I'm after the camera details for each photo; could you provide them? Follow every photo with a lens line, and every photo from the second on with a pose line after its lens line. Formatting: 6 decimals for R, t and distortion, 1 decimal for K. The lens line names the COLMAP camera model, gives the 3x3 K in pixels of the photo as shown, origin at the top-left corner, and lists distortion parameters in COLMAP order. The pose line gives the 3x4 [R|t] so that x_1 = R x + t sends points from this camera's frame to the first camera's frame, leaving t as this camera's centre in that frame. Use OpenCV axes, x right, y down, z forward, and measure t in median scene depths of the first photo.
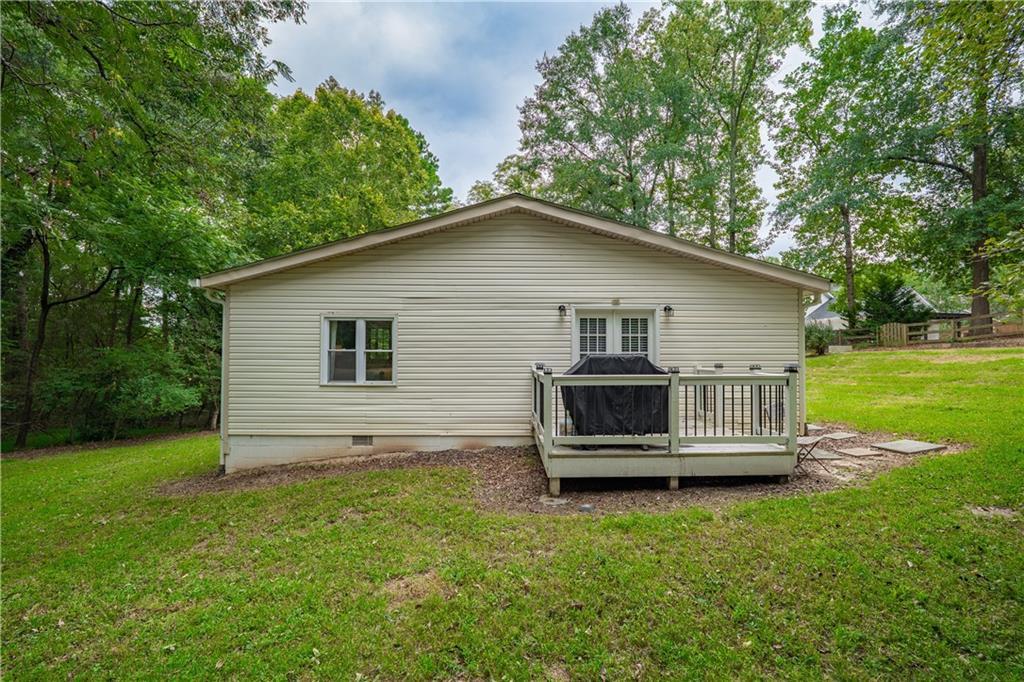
lens RADIAL K [[414.4, 0, 515.2], [0, 414.4, 340.5], [0, 0, 1]] dist [-0.011114, -0.000437]
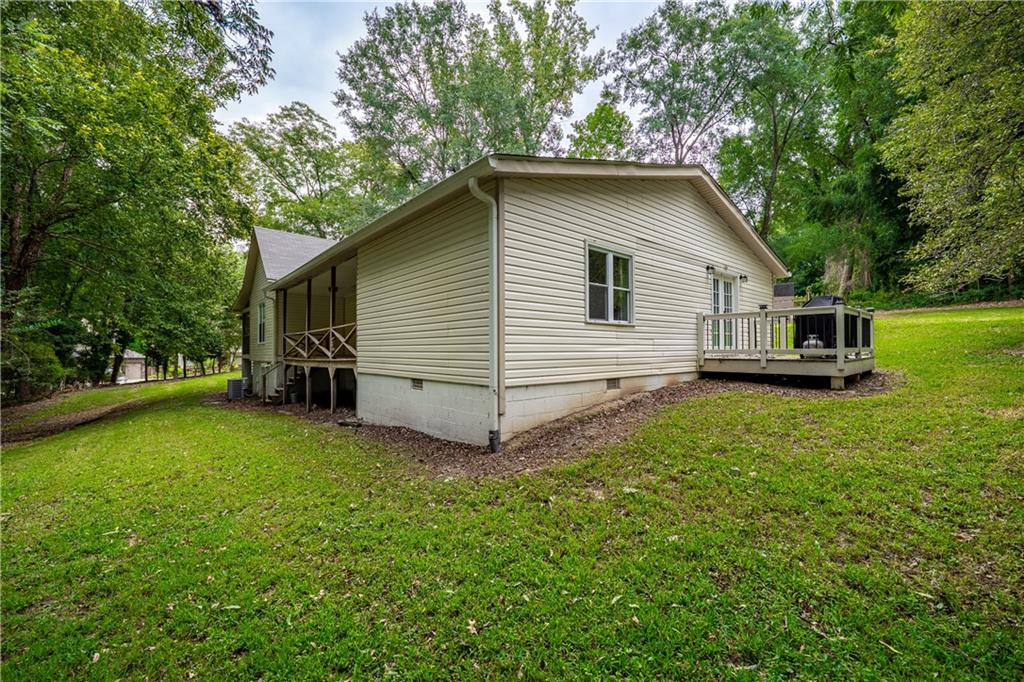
lens RADIAL K [[414.4, 0, 515.4], [0, 414.4, 344.0], [0, 0, 1]] dist [-0.011114, -0.000437]
pose [[0.760522, 0.002200, 0.649308, -1.134329], [-0.006076, 0.999975, 0.003729, 0.149718], [-0.649283, -0.006781, 0.760516, 0.434433]]
